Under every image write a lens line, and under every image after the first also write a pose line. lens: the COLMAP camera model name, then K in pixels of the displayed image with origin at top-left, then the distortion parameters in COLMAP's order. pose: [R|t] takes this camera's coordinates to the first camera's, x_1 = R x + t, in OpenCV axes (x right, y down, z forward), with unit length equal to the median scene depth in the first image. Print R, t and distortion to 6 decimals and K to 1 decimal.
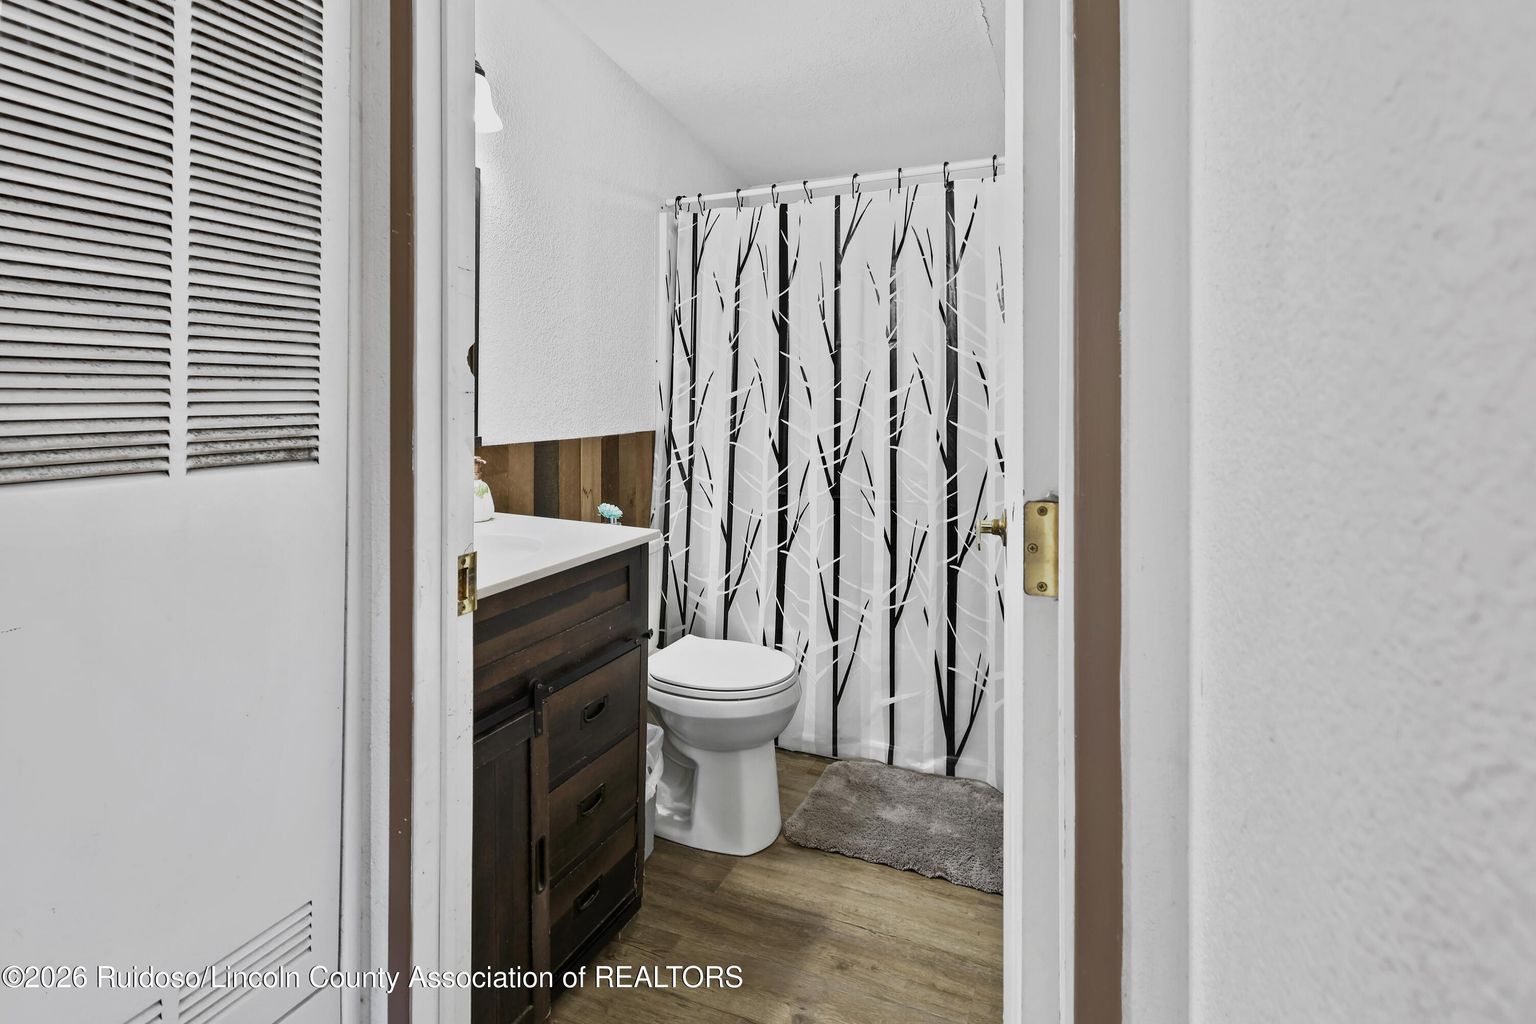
lens RADIAL K [[740.4, 0, 764.1], [0, 740.4, 406.4], [0, 0, 1]] dist [-0.001424, 0.000630]
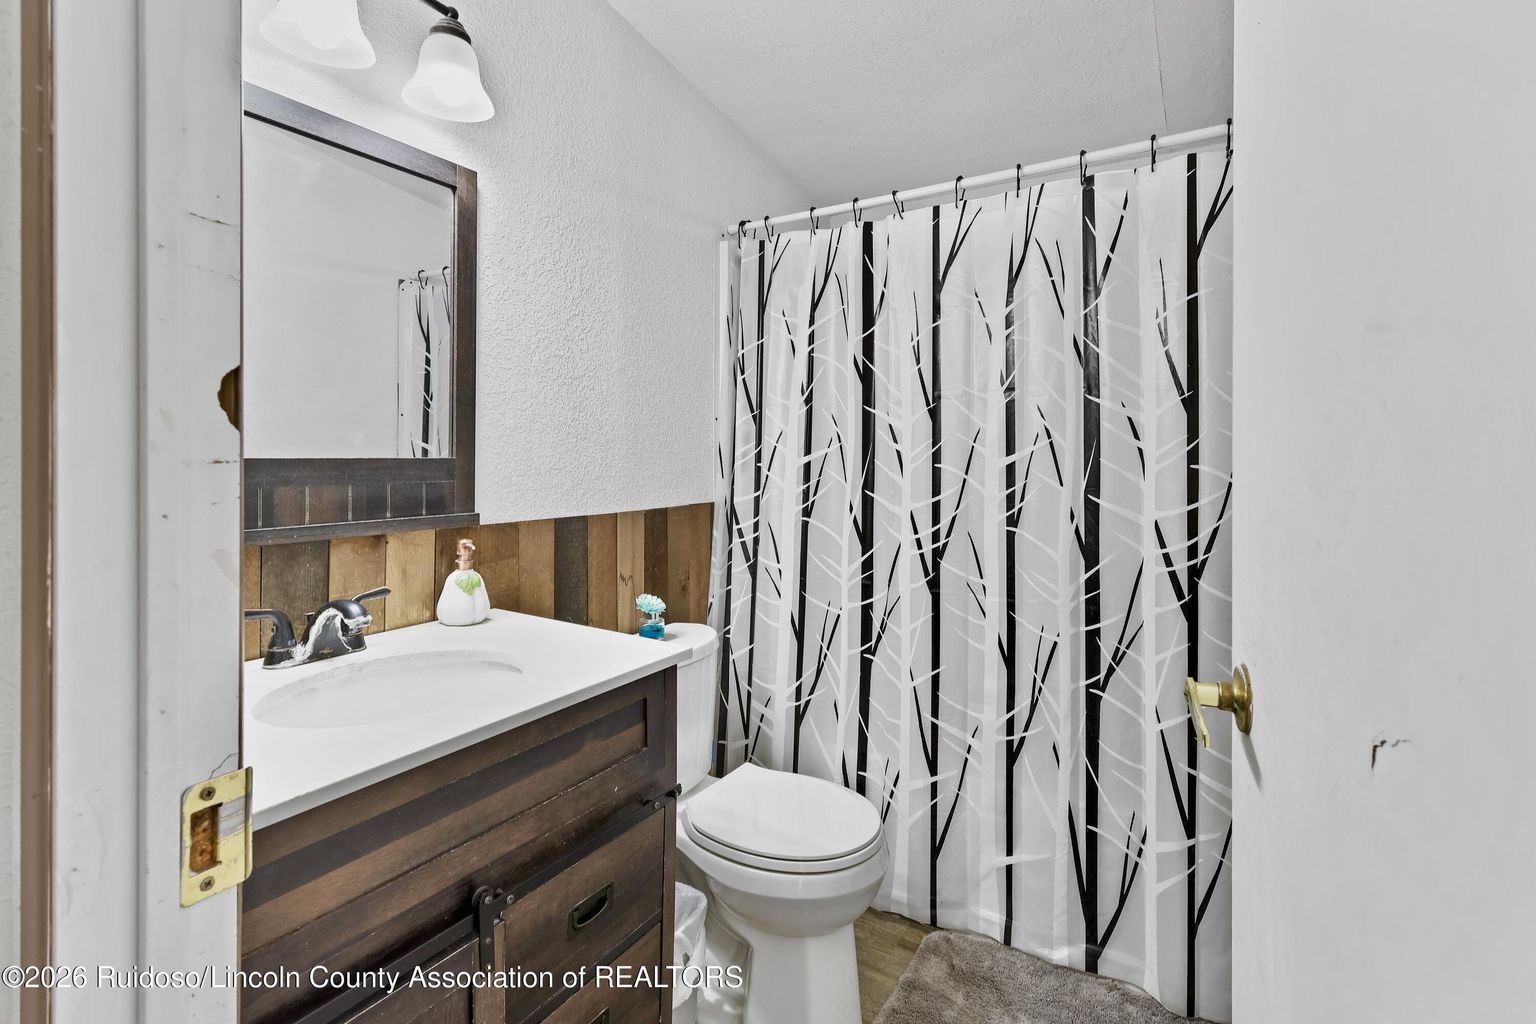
lens RADIAL K [[745.6, 0, 796.8], [0, 745.6, 454.4], [0, 0, 1]] dist [0.000724, 0.000321]
pose [[0.996737, 0.000819, -0.080715, 0.015674], [-0.002409, 0.999805, -0.019603, -0.005849], [0.080683, 0.019733, 0.996544, 0.203142]]
